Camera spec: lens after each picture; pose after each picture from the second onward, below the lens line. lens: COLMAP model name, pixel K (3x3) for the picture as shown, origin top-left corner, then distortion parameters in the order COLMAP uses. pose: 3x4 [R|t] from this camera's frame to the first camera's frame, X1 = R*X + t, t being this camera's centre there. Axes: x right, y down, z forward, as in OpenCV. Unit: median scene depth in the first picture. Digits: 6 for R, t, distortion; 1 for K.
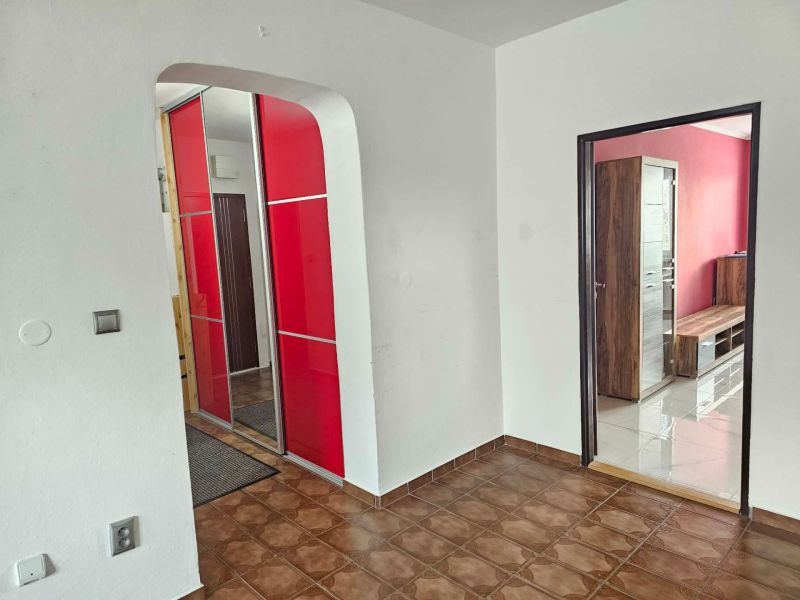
lens RADIAL K [[533.8, 0, 400.0], [0, 533.8, 300.0], [0, 0, 1]] dist [0.000740, -0.000241]
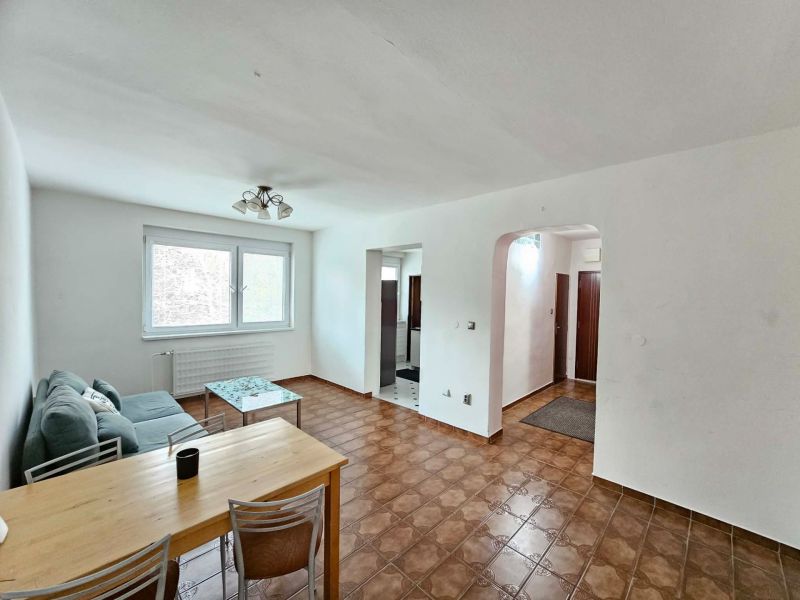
lens RADIAL K [[328.0, 0, 403.1], [0, 328.0, 301.4], [0, 0, 1]] dist [0.000892, 0.000392]
pose [[0.037674, 0.083162, -0.995824, 0.869468], [-0.147469, 0.986083, 0.076770, -0.122016], [0.988349, 0.143961, 0.049413, 0.347978]]
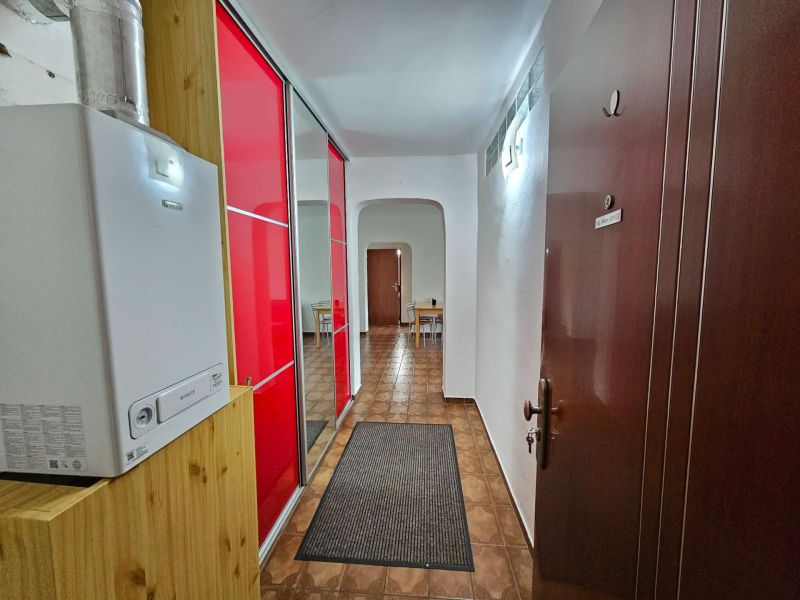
lens RADIAL K [[328.0, 0, 403.1], [0, 328.0, 301.4], [0, 0, 1]] dist [0.000892, 0.000392]
pose [[-0.668561, -0.017103, 0.743461, -1.220288], [0.135485, 0.980202, 0.144385, -0.159599], [-0.731211, 0.197259, -0.653008, 1.762067]]
